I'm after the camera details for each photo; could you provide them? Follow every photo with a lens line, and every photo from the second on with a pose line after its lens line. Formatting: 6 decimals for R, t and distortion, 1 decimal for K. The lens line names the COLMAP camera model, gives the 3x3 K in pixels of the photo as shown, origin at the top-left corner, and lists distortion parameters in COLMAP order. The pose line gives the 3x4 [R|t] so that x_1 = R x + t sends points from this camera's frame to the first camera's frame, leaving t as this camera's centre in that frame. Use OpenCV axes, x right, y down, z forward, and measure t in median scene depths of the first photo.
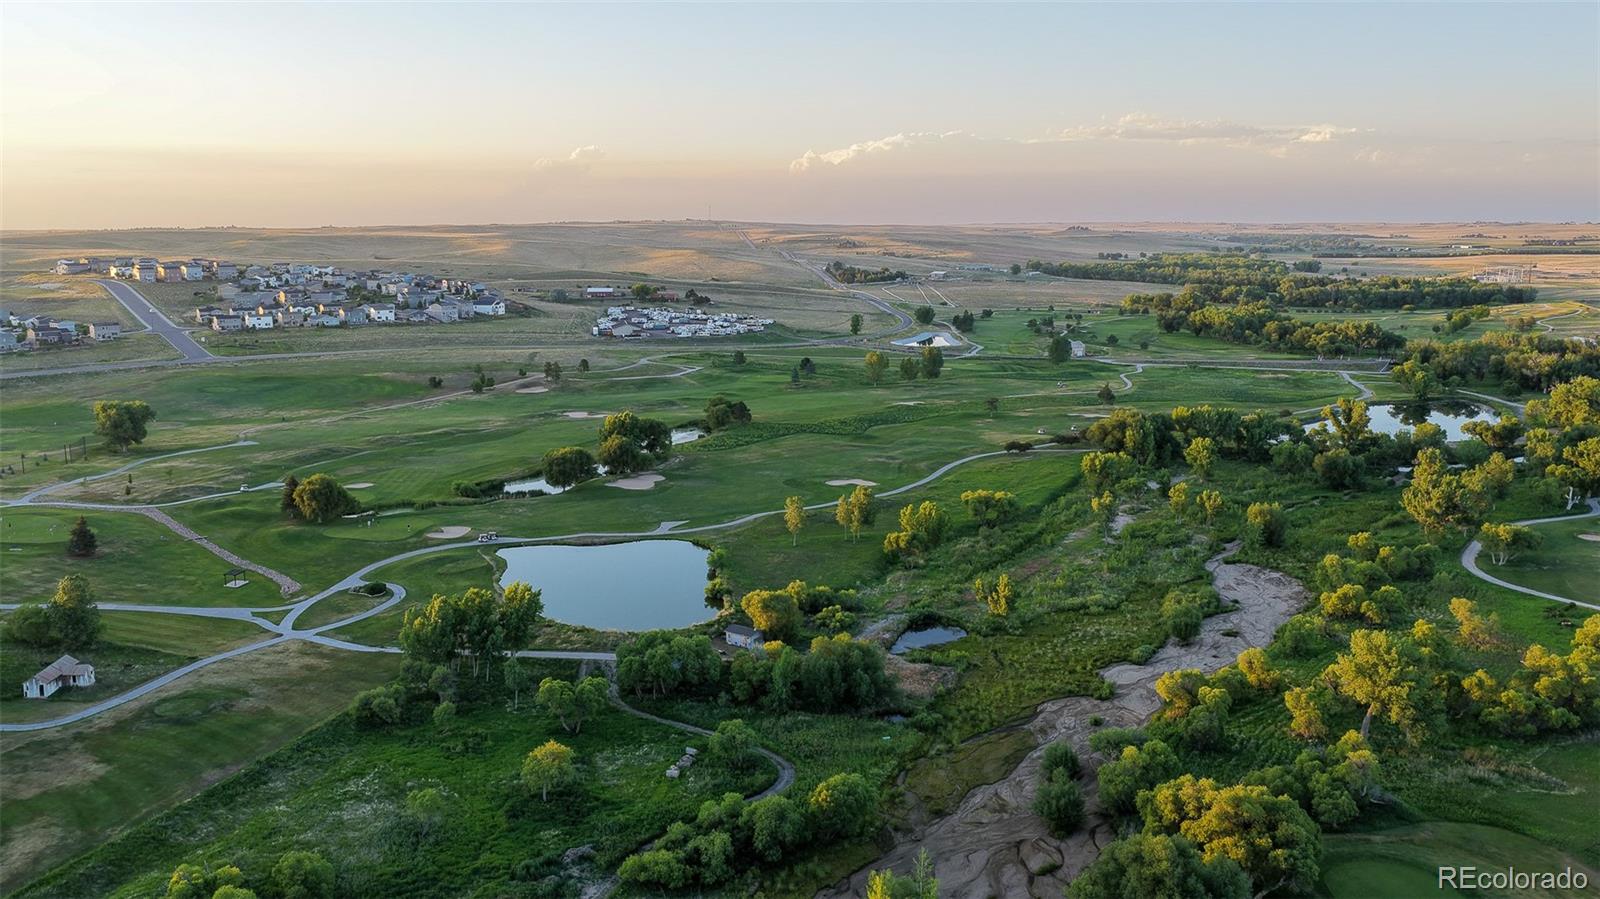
lens RADIAL K [[1868.0, 0, 800.0], [0, 1868.0, 449.5], [0, 0, 1]] dist [0.013137, -0.009954]
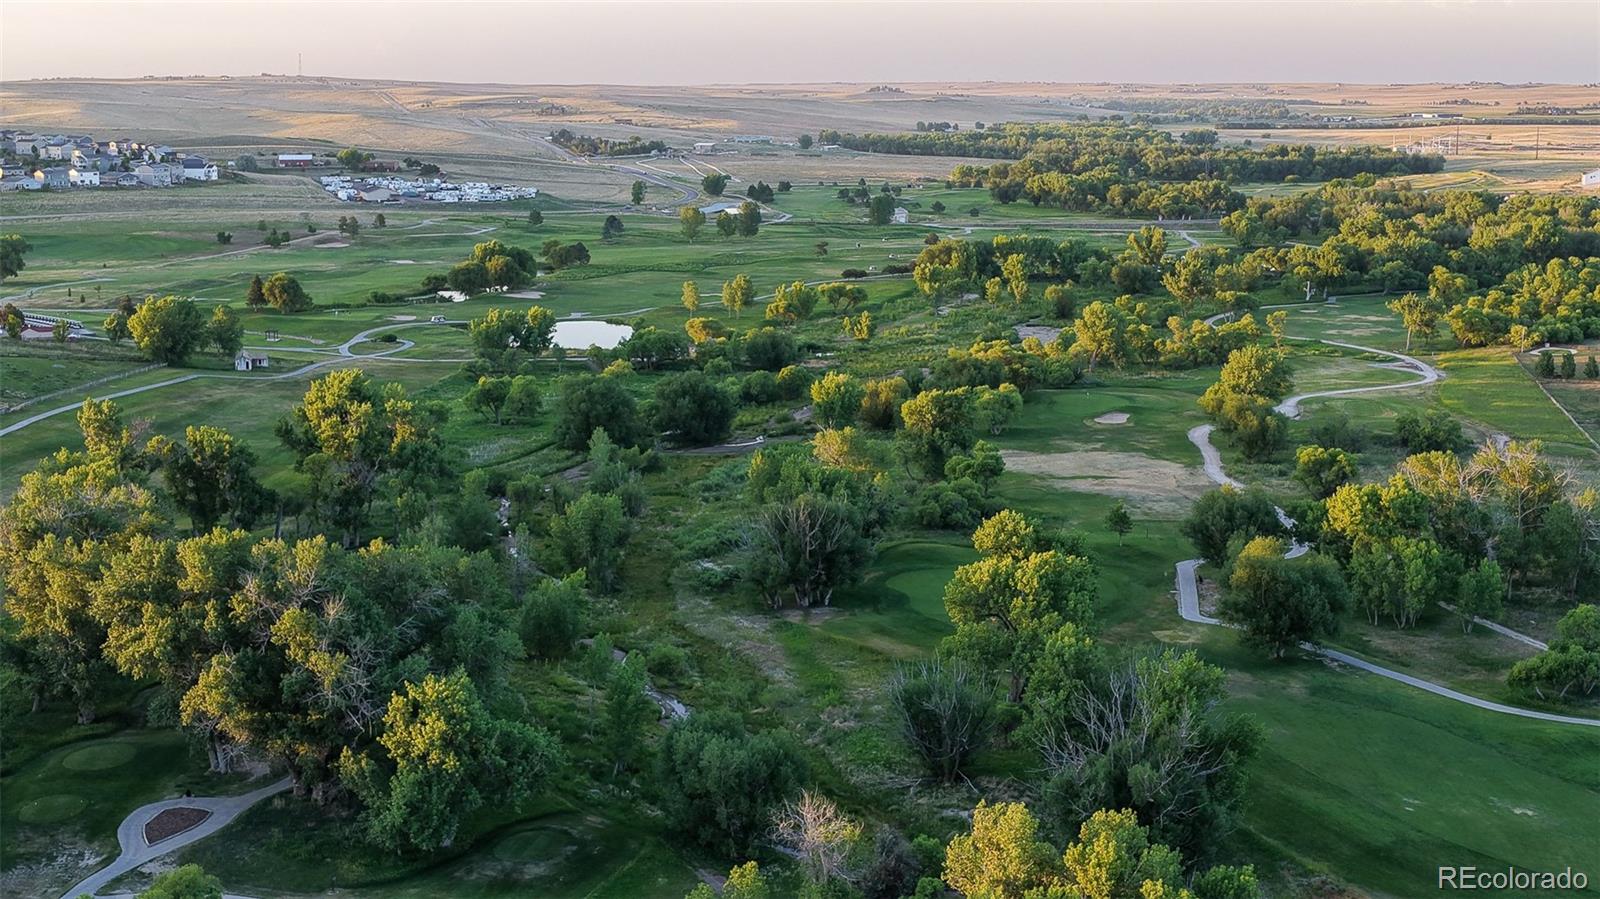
lens RADIAL K [[1868.0, 0, 800.0], [0, 1868.0, 449.5], [0, 0, 1]] dist [0.013137, -0.009954]
pose [[0.995808, -0.014955, 0.090240, 0.033514], [0.007557, 0.996622, 0.081779, -0.026674], [-0.091158, -0.080754, 0.992557, 0.196114]]
